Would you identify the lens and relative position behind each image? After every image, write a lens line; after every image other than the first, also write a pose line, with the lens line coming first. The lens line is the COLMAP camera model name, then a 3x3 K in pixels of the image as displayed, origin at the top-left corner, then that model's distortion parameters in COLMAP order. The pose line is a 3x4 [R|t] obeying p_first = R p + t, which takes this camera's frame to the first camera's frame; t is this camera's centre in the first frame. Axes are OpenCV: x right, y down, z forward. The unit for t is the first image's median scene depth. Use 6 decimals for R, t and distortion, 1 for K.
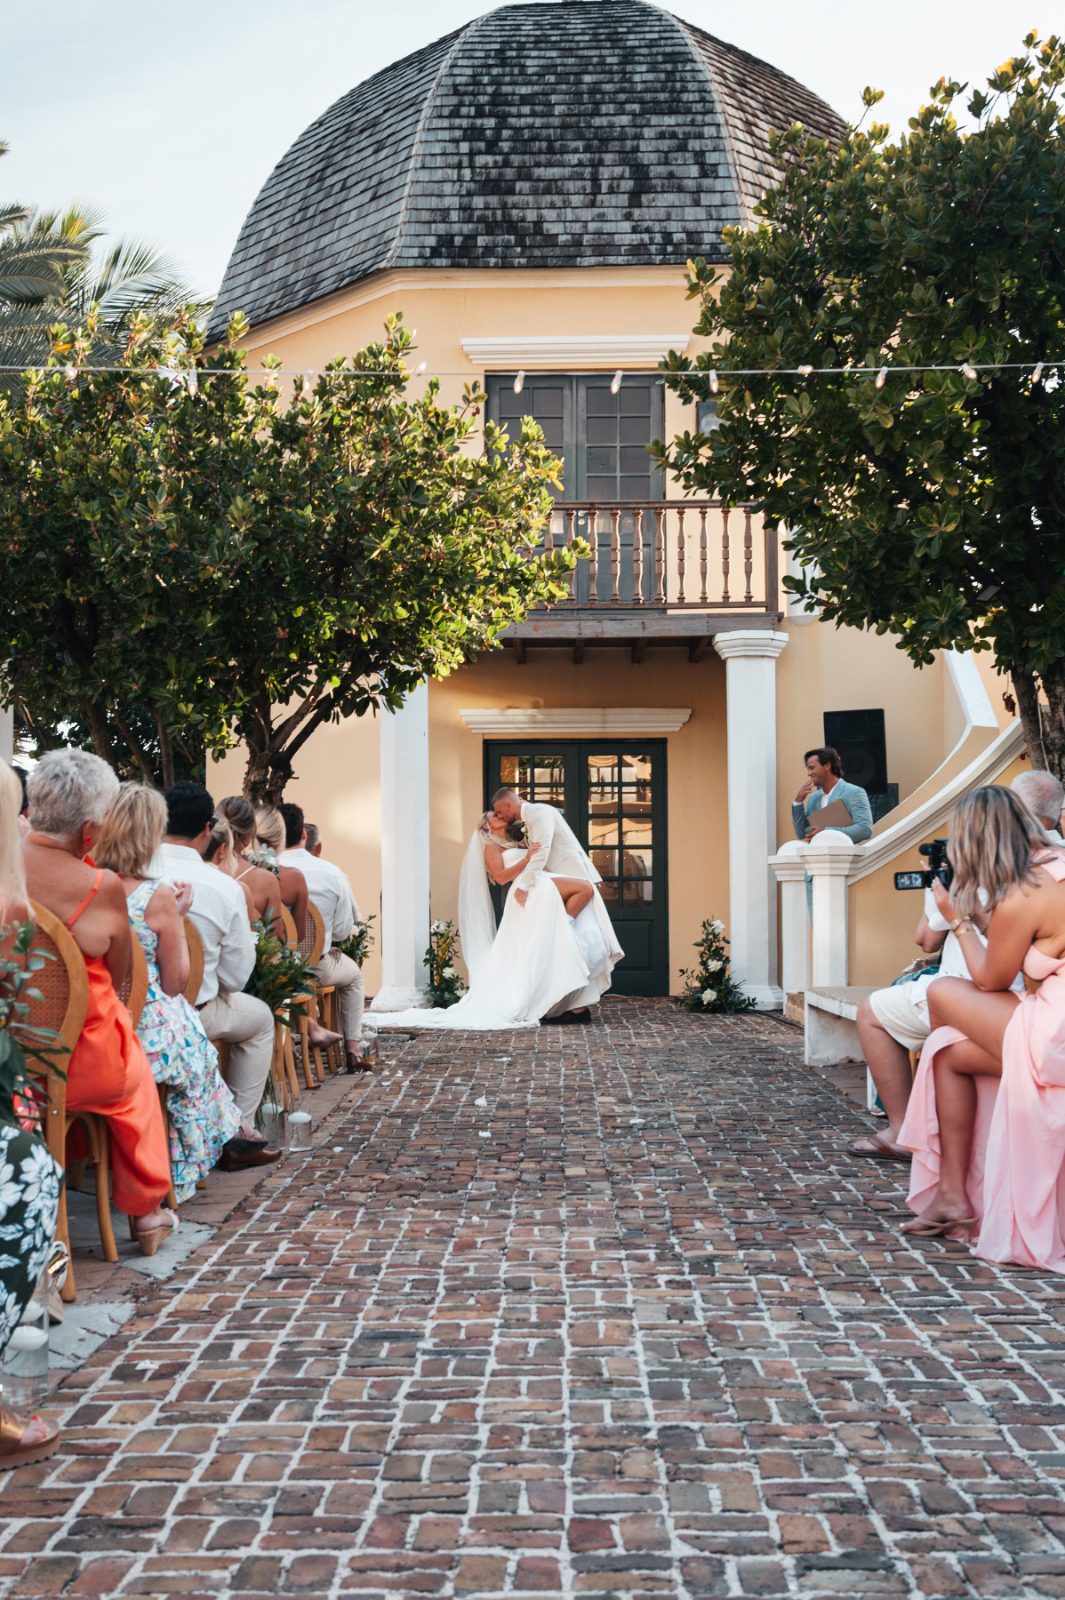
lens RADIAL K [[1861.4, 0, 526.4], [0, 1861.4, 800.3], [0, 0, 1]] dist [-0.005625, 0.000000]
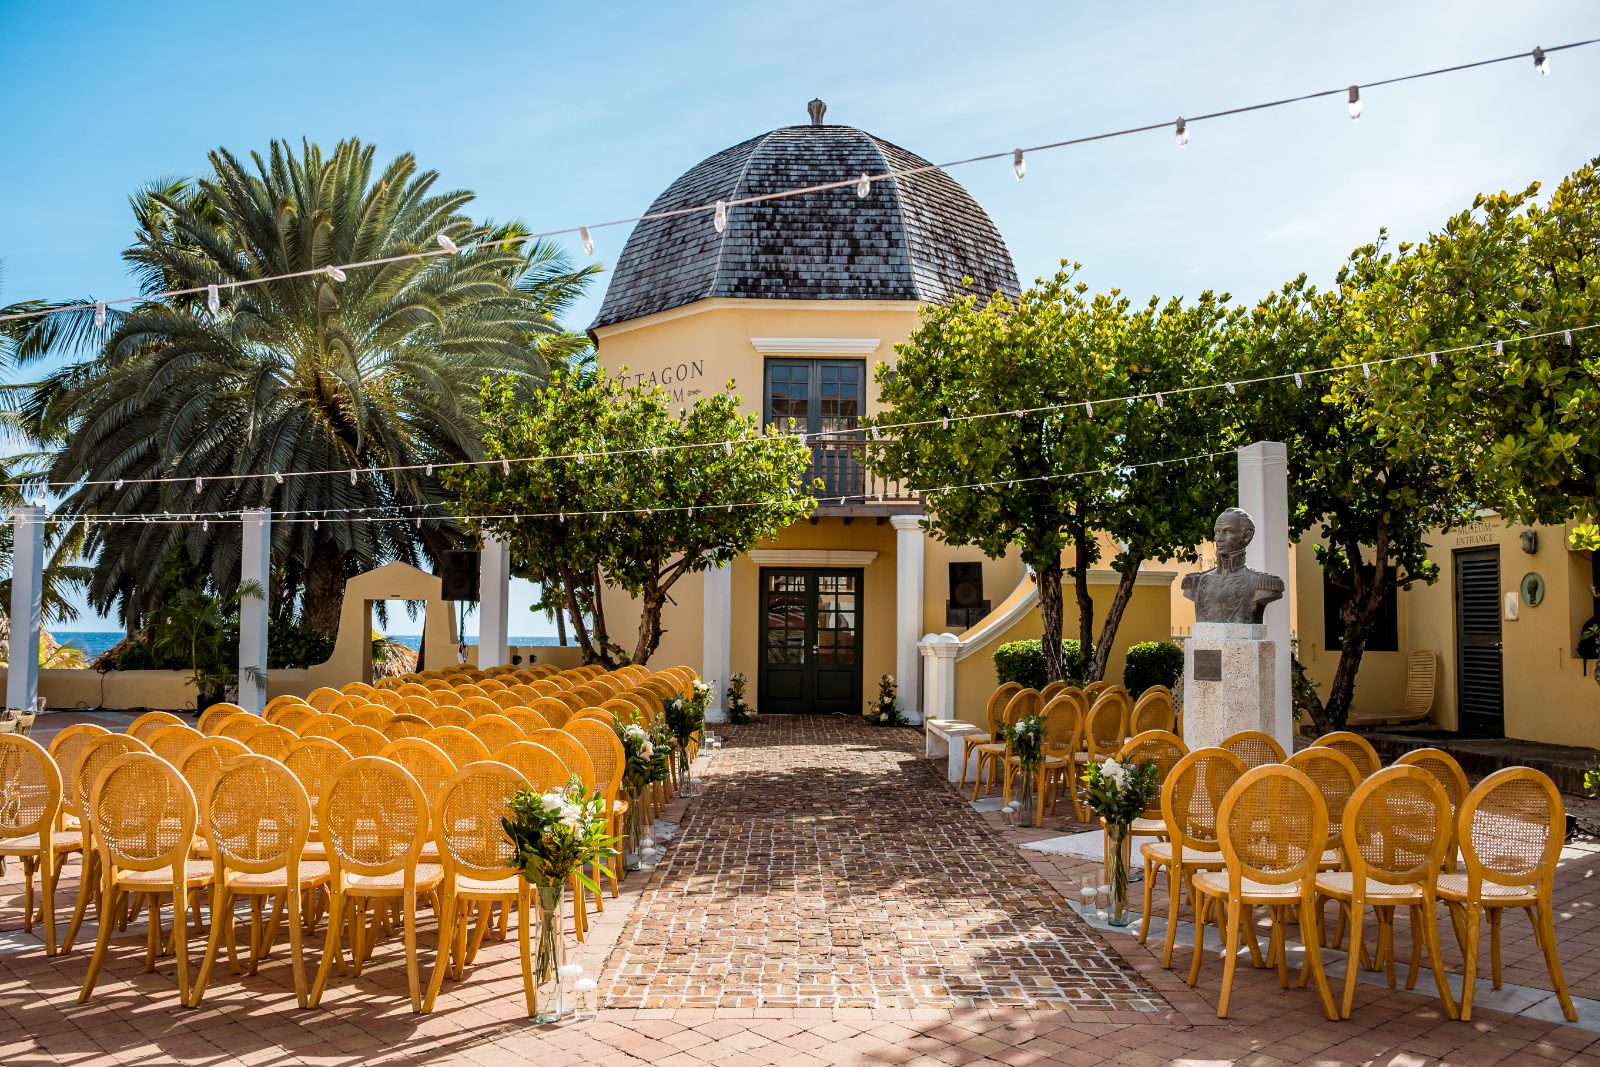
lens RADIAL K [[1354.5, 0, 800.6], [0, 1354.5, 534.6], [0, 0, 1]] dist [0.002835, 0.003032]
pose [[0.999516, 0.018723, 0.024849, -0.016303], [-0.018411, 0.999750, -0.012718, -0.046123], [-0.025081, 0.012255, 0.999610, -0.272133]]
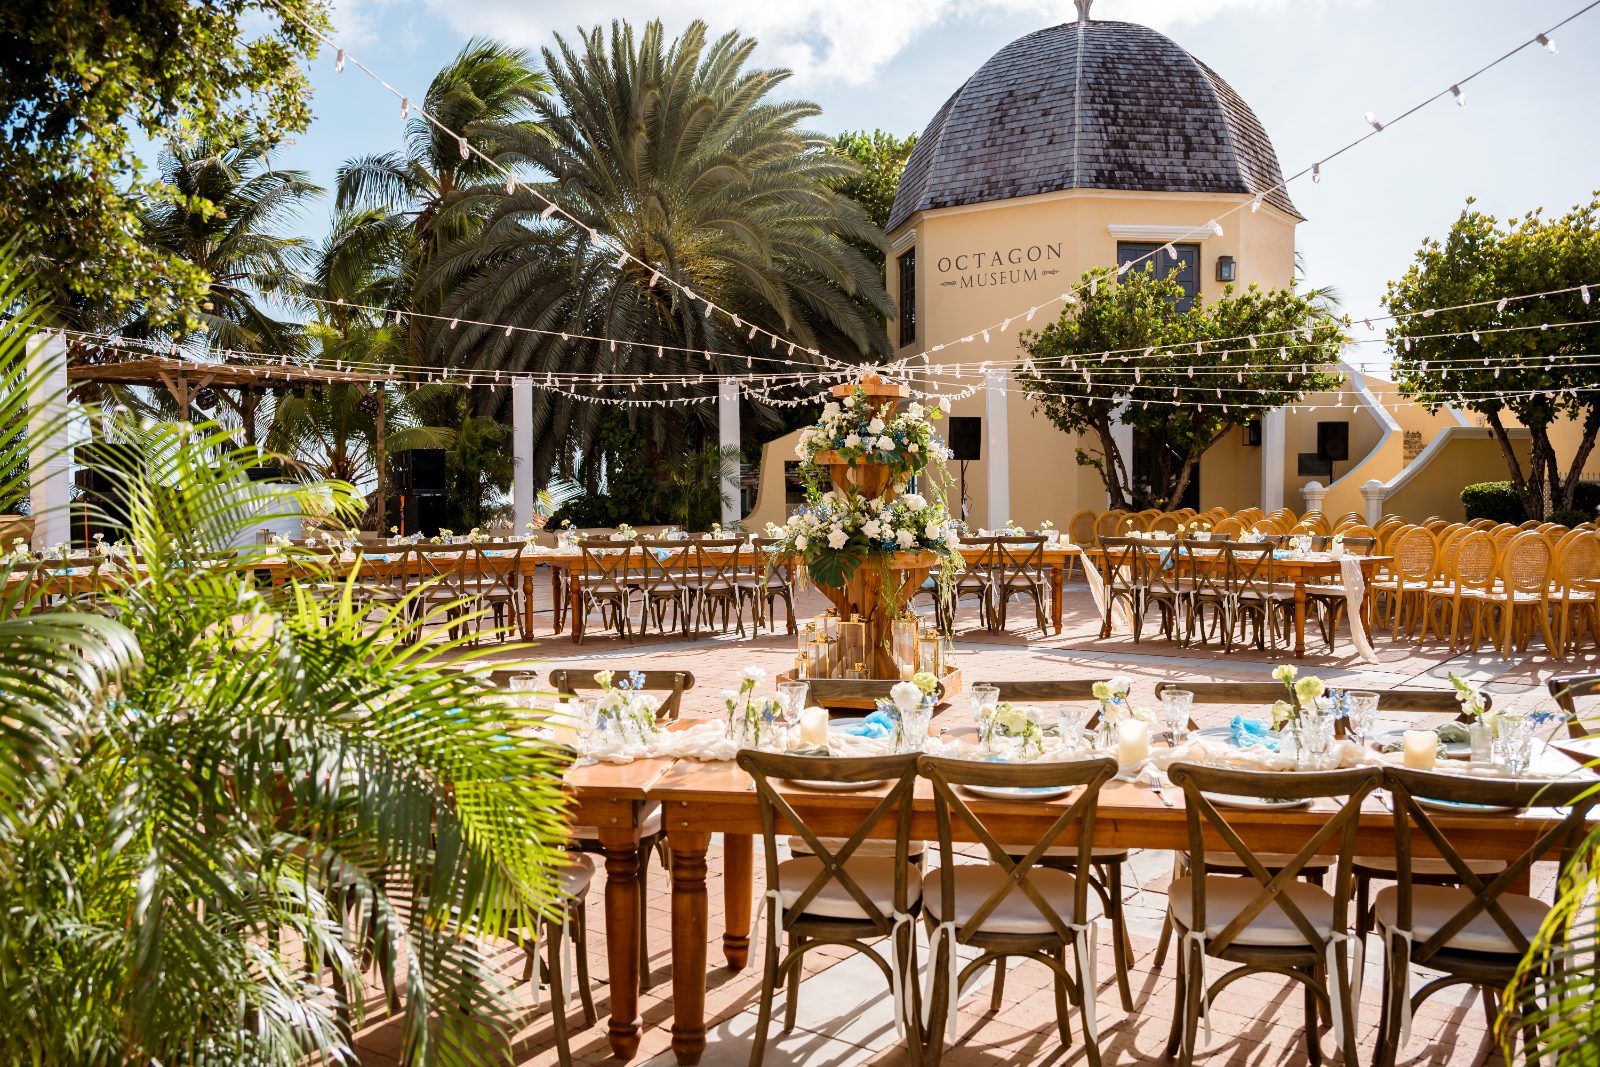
lens RADIAL K [[1354.5, 0, 798.6], [0, 1354.5, 544.6], [0, 0, 1]] dist [0.002835, 0.003032]
pose [[0.983815, -0.006140, 0.179084, -0.614283], [-0.014221, 0.993585, 0.112194, -0.063293], [-0.178624, -0.112925, 0.977416, -0.397457]]
